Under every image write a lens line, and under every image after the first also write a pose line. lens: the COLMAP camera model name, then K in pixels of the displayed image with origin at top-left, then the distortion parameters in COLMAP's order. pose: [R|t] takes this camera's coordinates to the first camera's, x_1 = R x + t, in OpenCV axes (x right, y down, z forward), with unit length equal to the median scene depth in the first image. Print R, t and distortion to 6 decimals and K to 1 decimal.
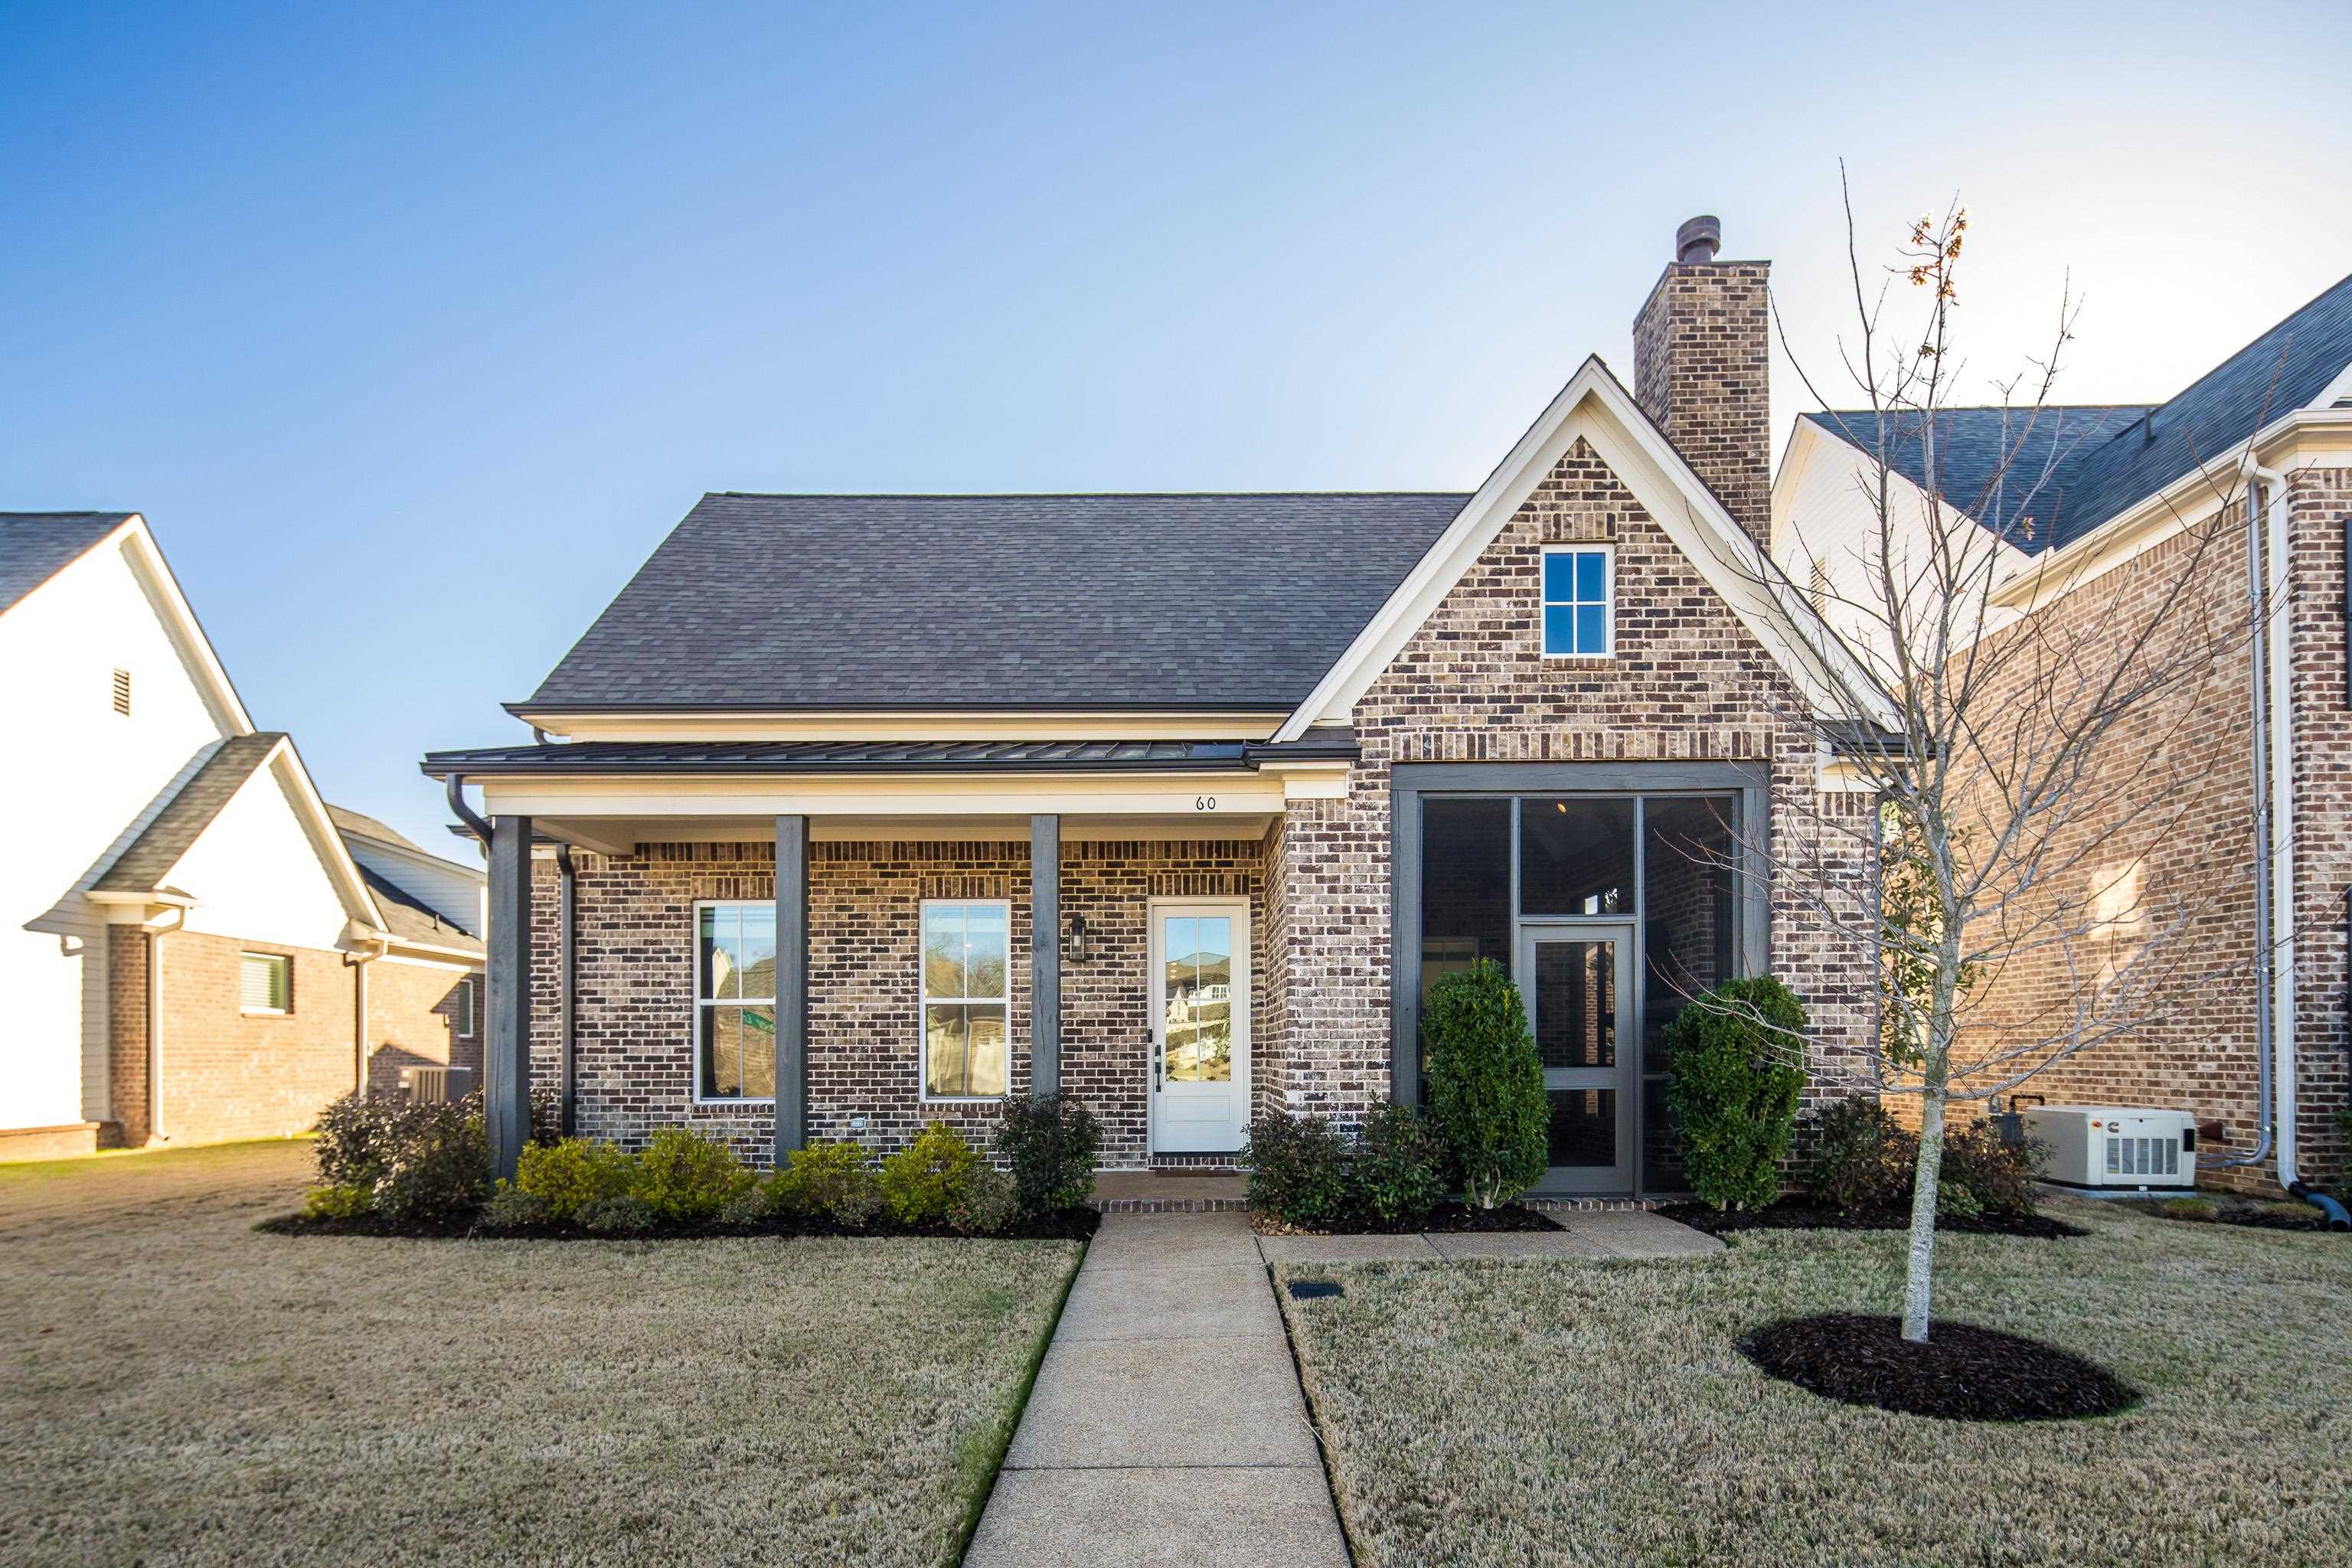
lens RADIAL K [[1213.8, 0, 1238.6], [0, 1213.8, 860.9], [0, 0, 1]] dist [0.000376, -0.001069]
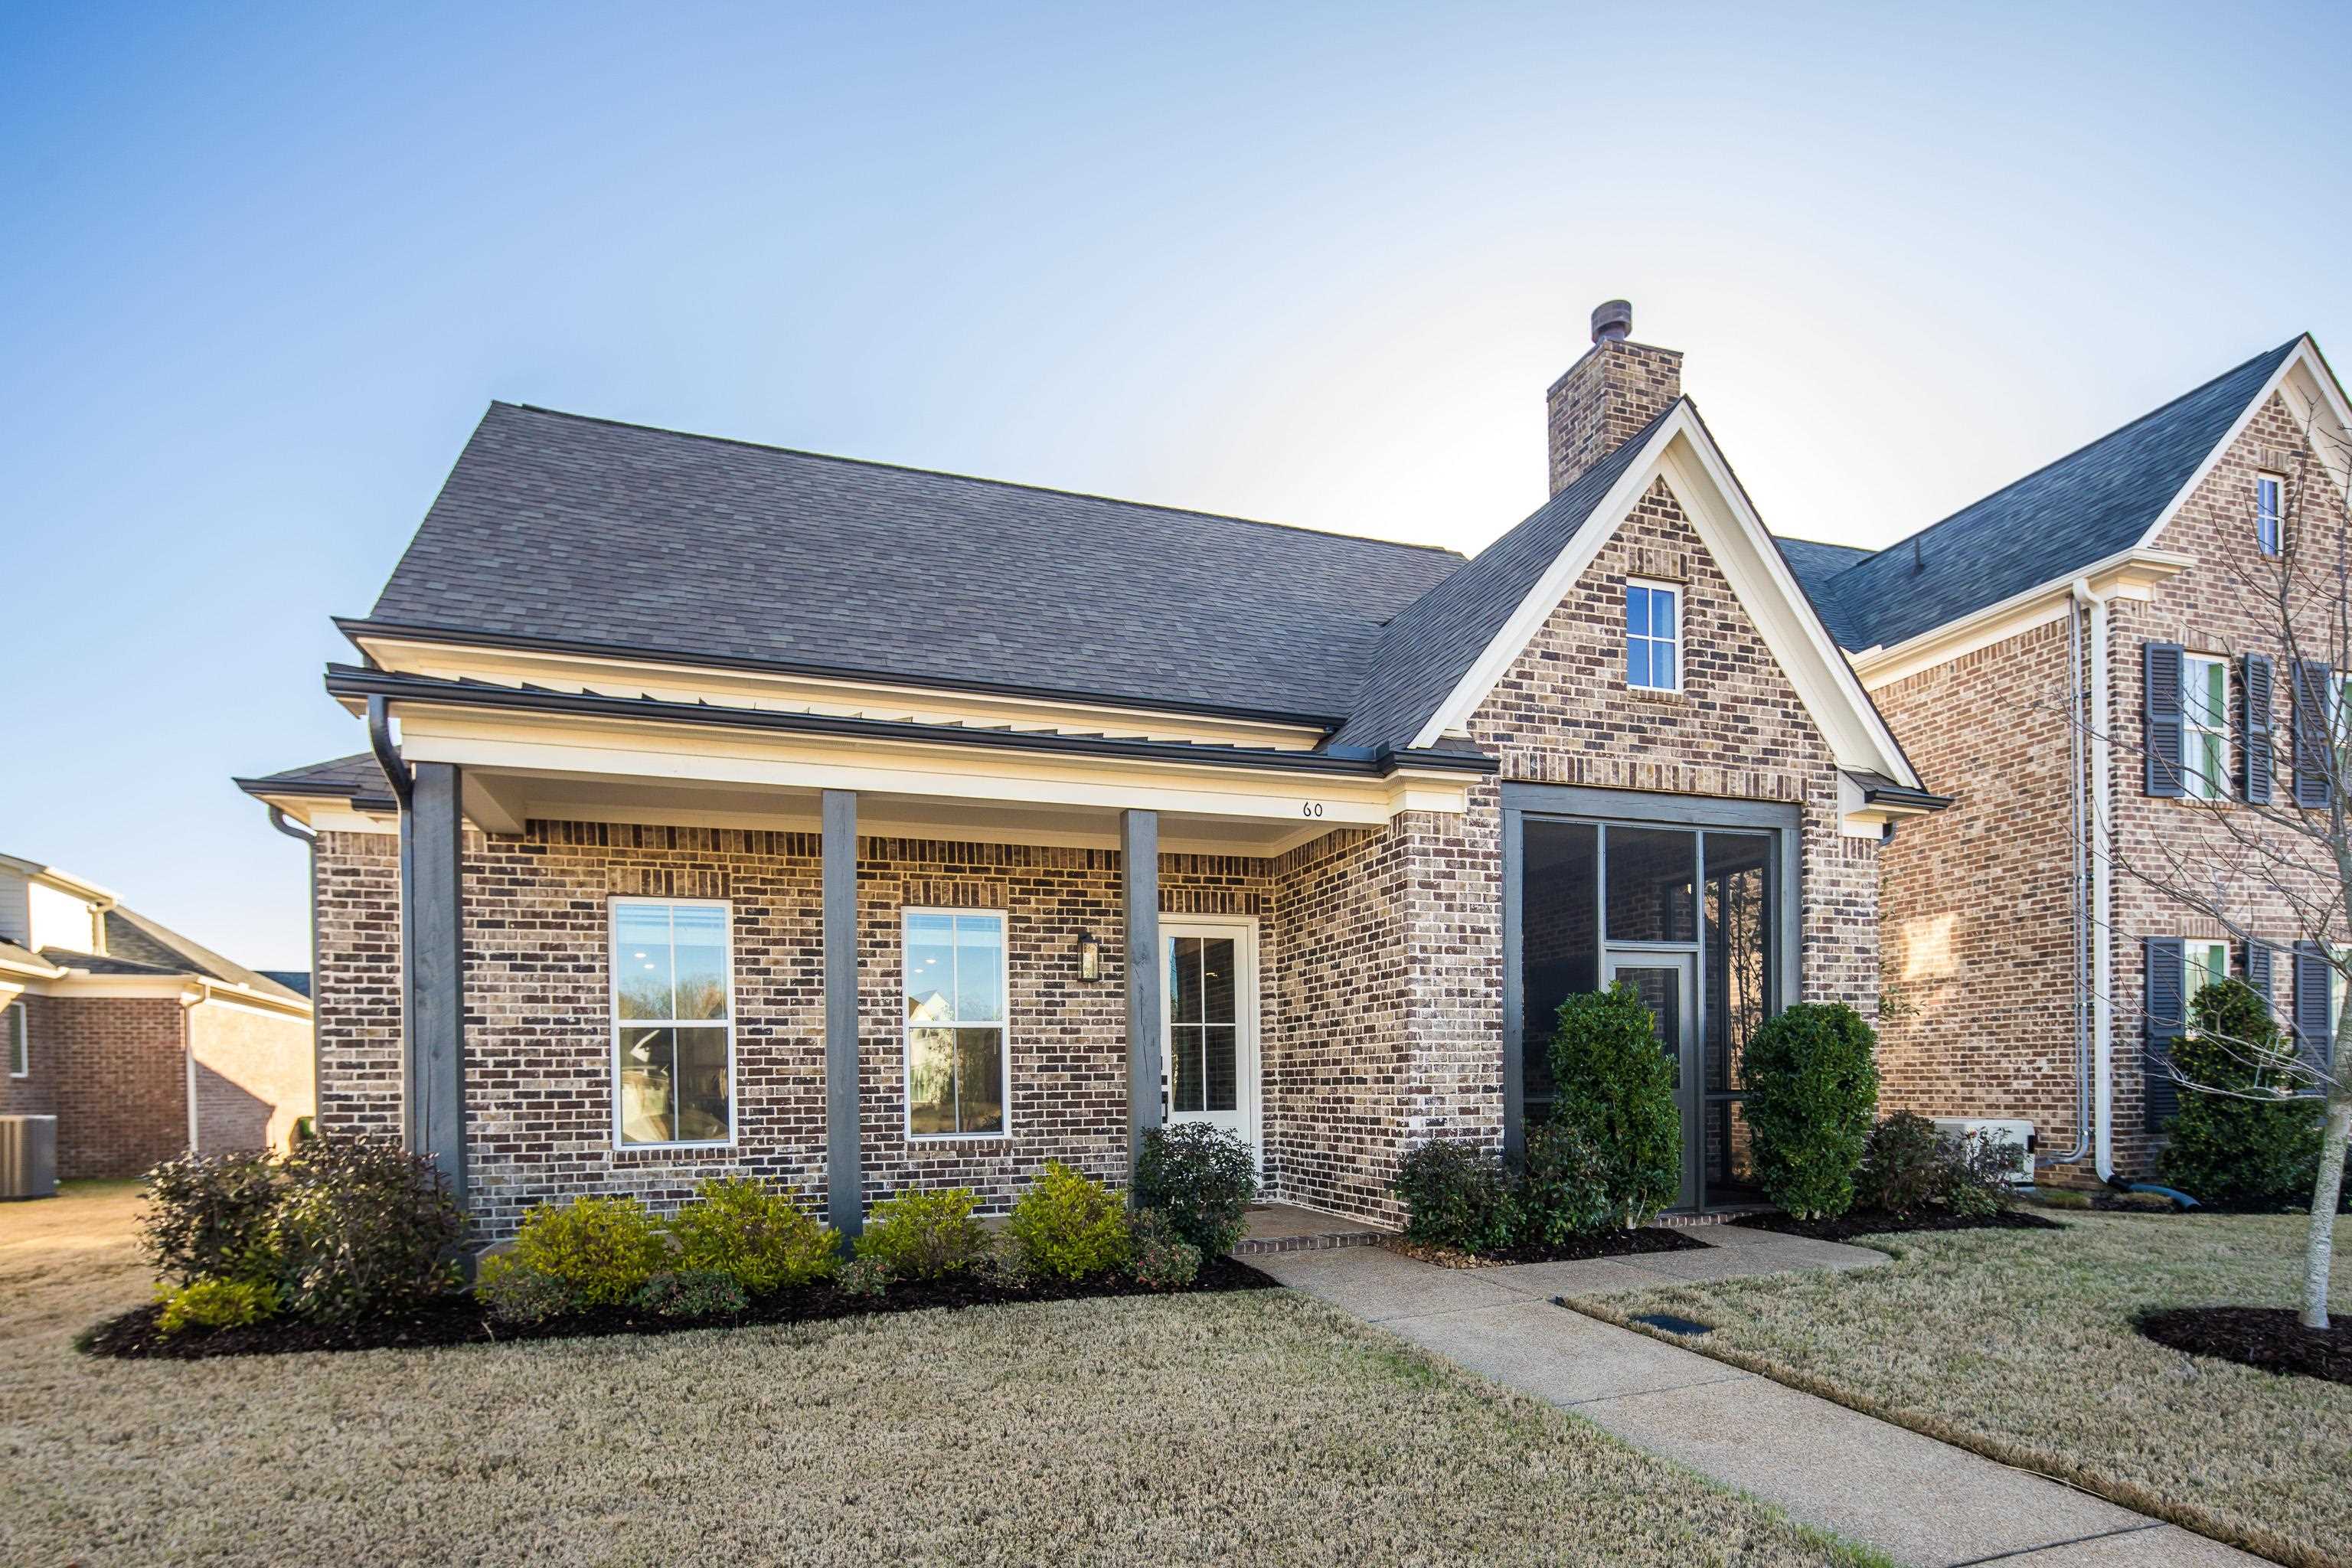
lens RADIAL K [[1151.9, 0, 1224.5], [0, 1151.9, 939.7], [0, 0, 1]] dist [0.001978, -0.000037]
pose [[0.947148, 0.030164, 0.319376, -0.367896], [-0.038676, 0.999045, 0.020340, 0.036202], [-0.318458, -0.031617, 0.947410, 0.185799]]
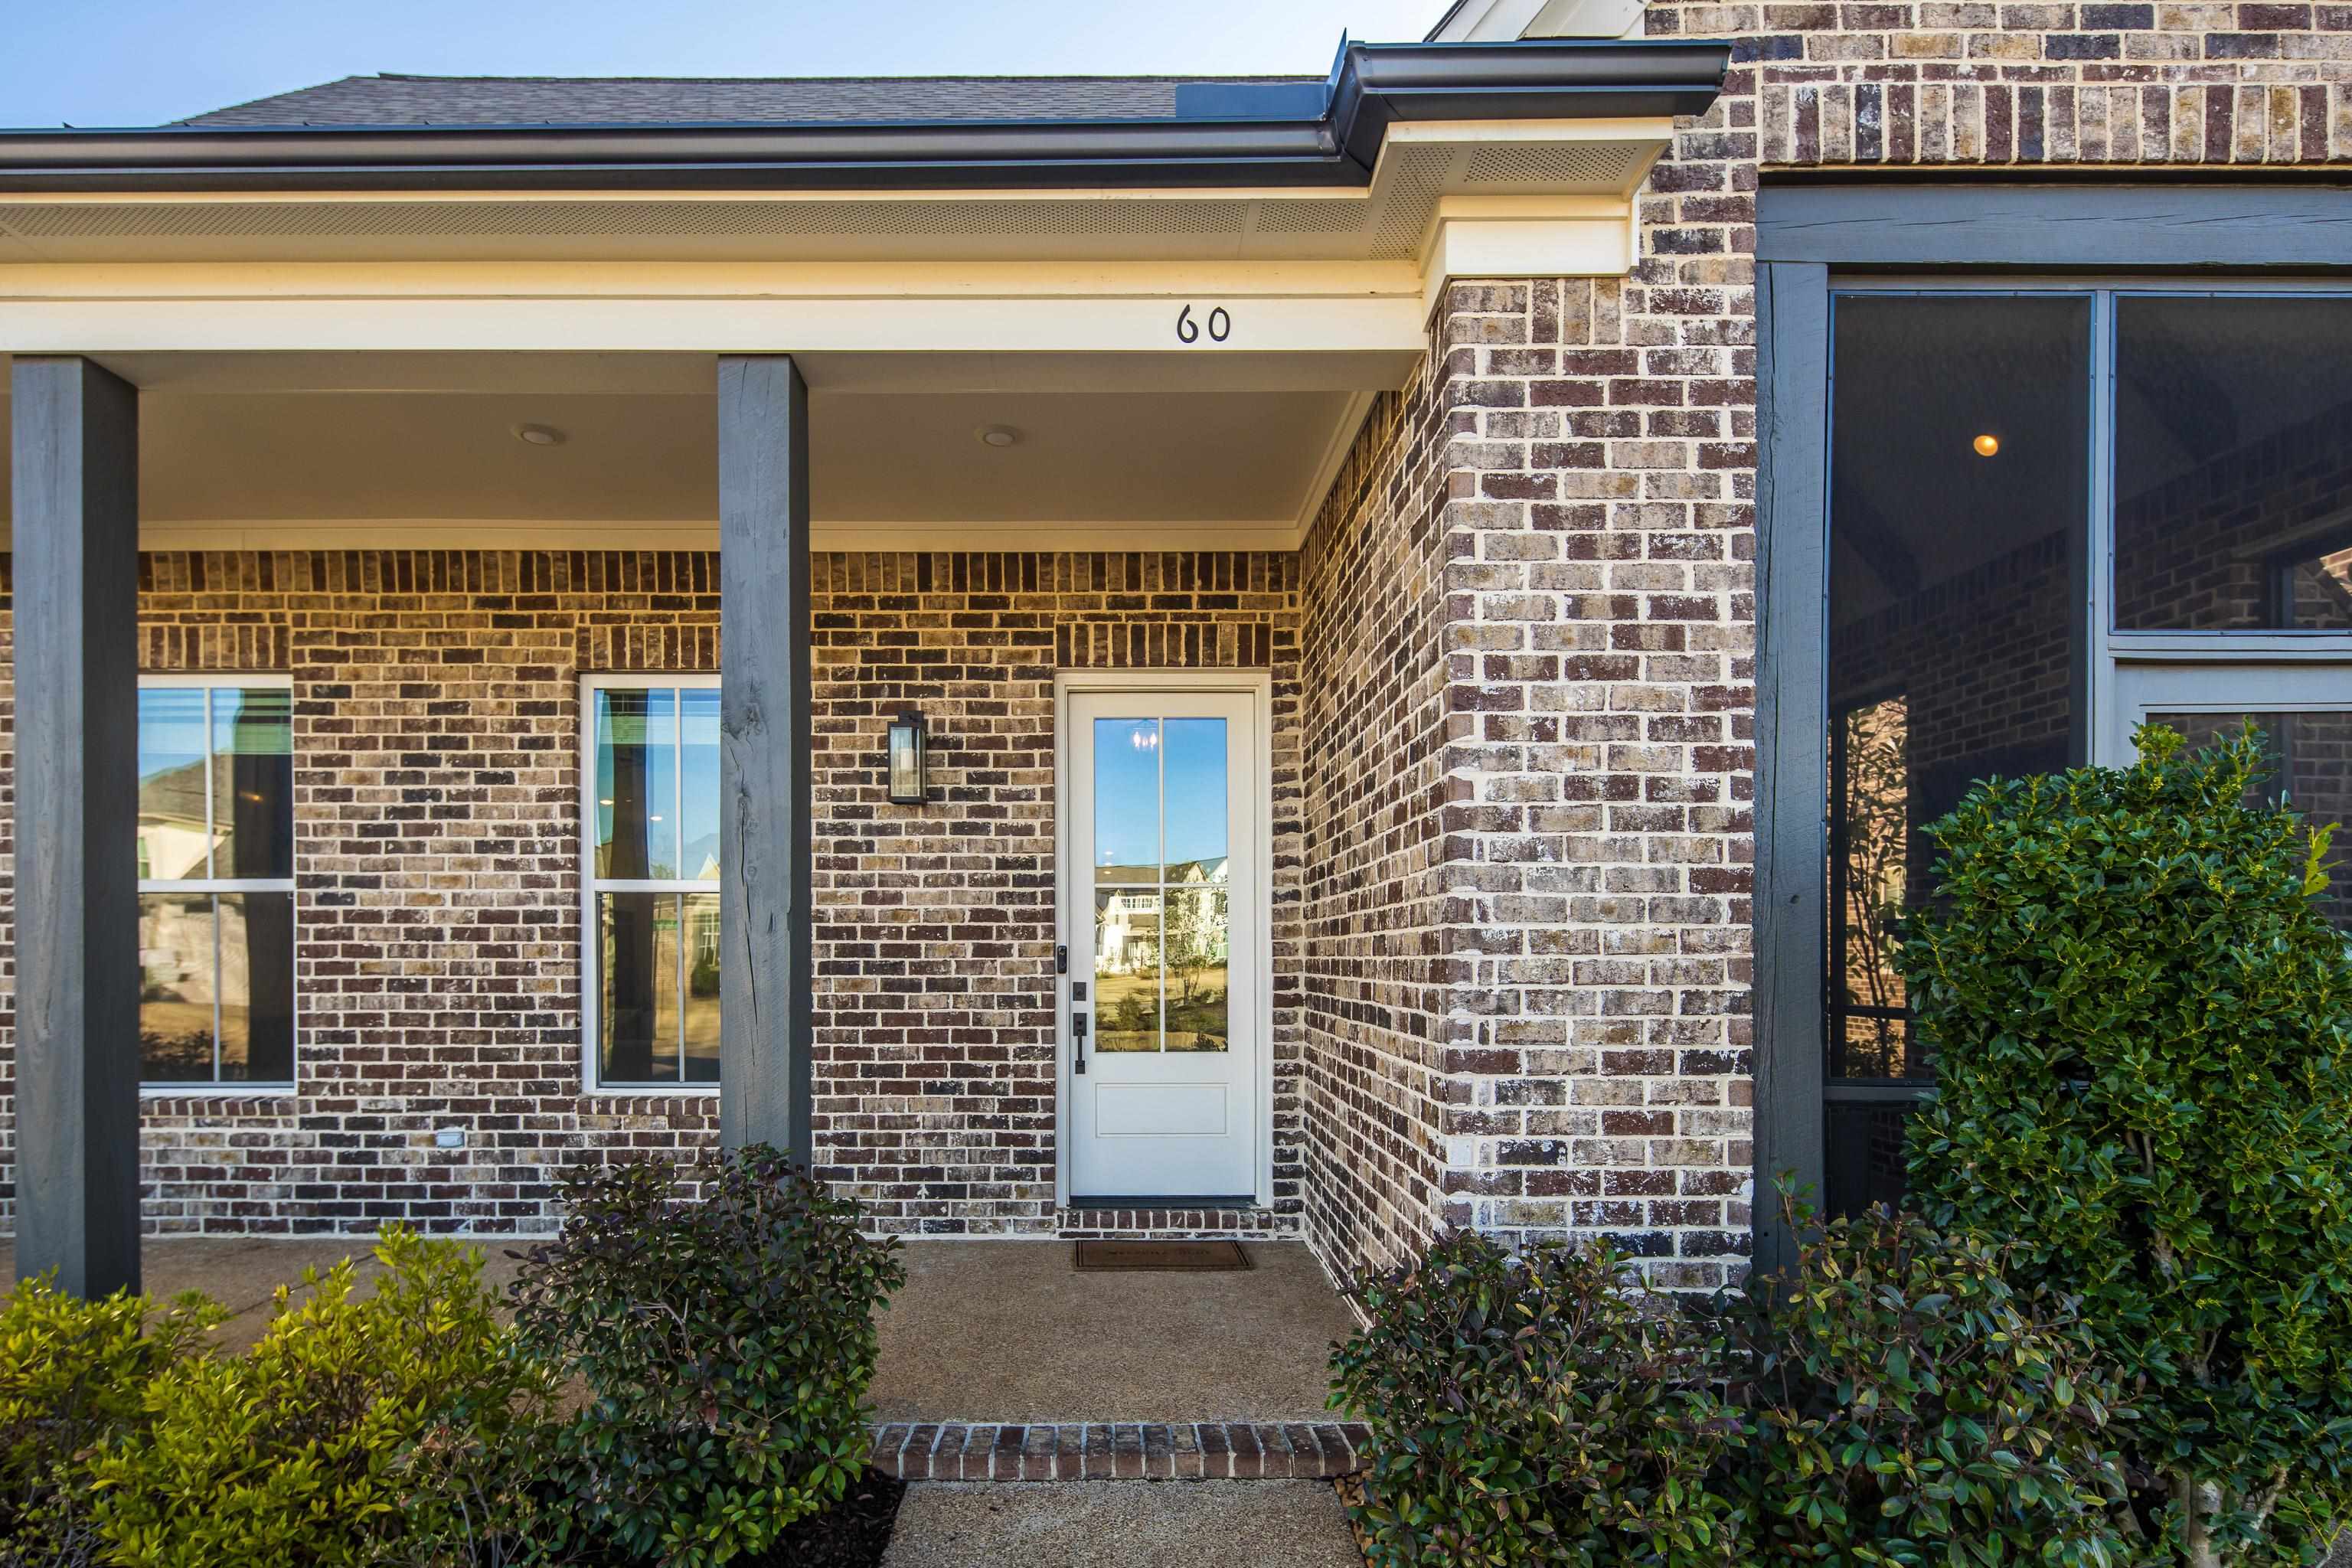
lens RADIAL K [[1192.9, 0, 1154.4], [0, 1192.9, 878.6], [0, 0, 1]] dist [0.000759, -0.001858]
pose [[0.999898, 0.004269, -0.013648, -0.035877], [-0.003034, 0.996006, 0.089236, 0.083381], [0.013974, -0.089185, 0.995917, 0.635552]]
